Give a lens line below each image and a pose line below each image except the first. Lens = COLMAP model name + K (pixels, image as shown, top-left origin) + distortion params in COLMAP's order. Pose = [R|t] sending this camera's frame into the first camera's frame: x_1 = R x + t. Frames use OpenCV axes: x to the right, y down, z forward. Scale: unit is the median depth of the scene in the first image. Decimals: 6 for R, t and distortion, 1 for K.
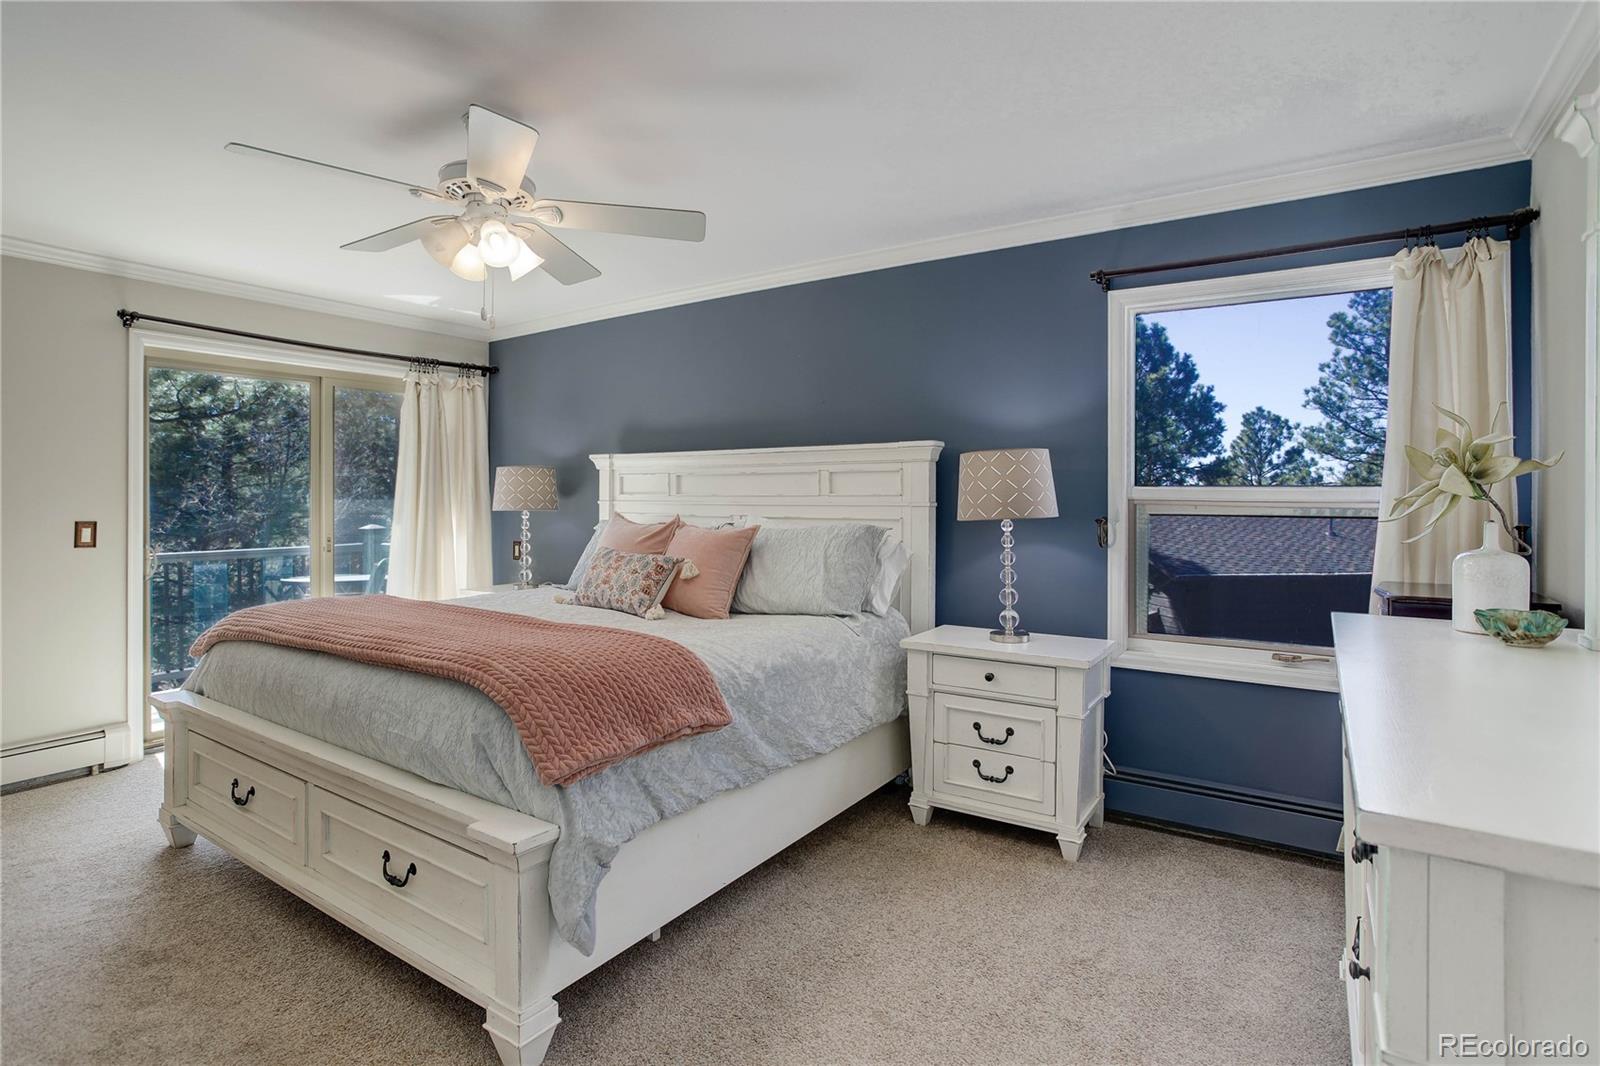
lens RADIAL K [[806.0, 0, 761.4], [0, 806.0, 526.4], [0, 0, 1]] dist [-0.002476, 0.000059]
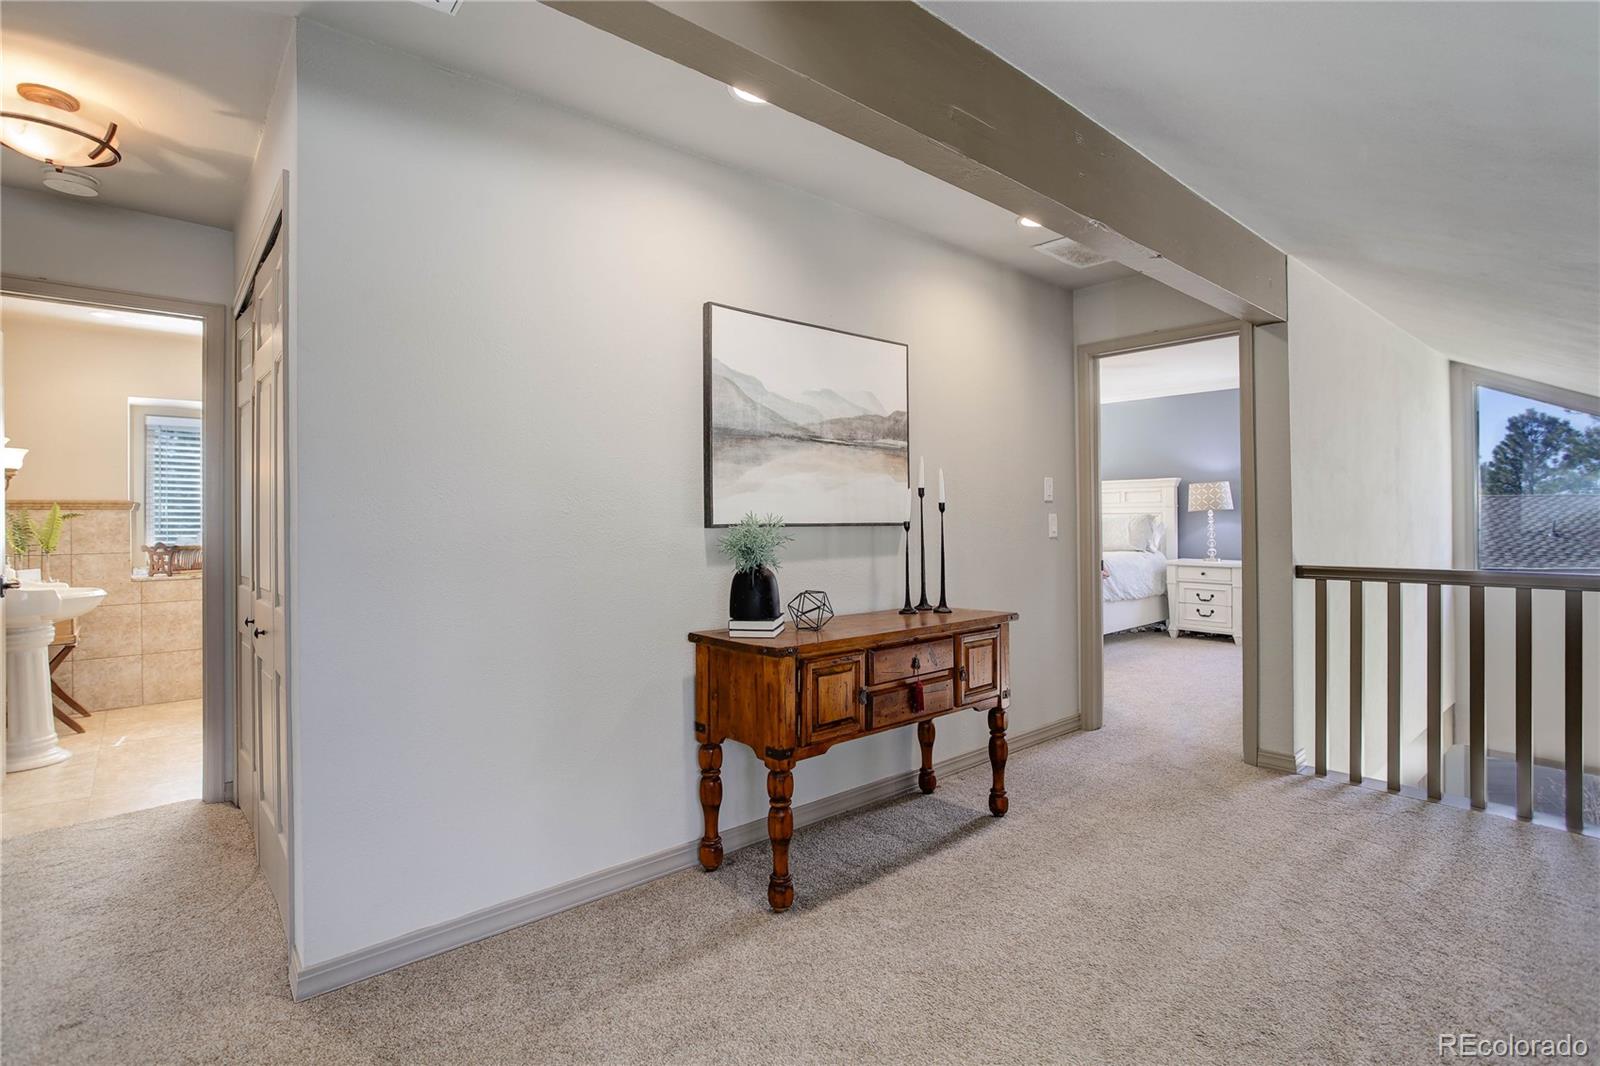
lens RADIAL K [[763.1, 0, 806.1], [0, 763.1, 526.9], [0, 0, 1]] dist [-0.001941, 0.000799]
pose [[0.974422, -0.008833, -0.224554, -0.341569], [0.004749, 0.999813, -0.018722, 0.071679], [0.224678, 0.017177, 0.974282, -1.410119]]
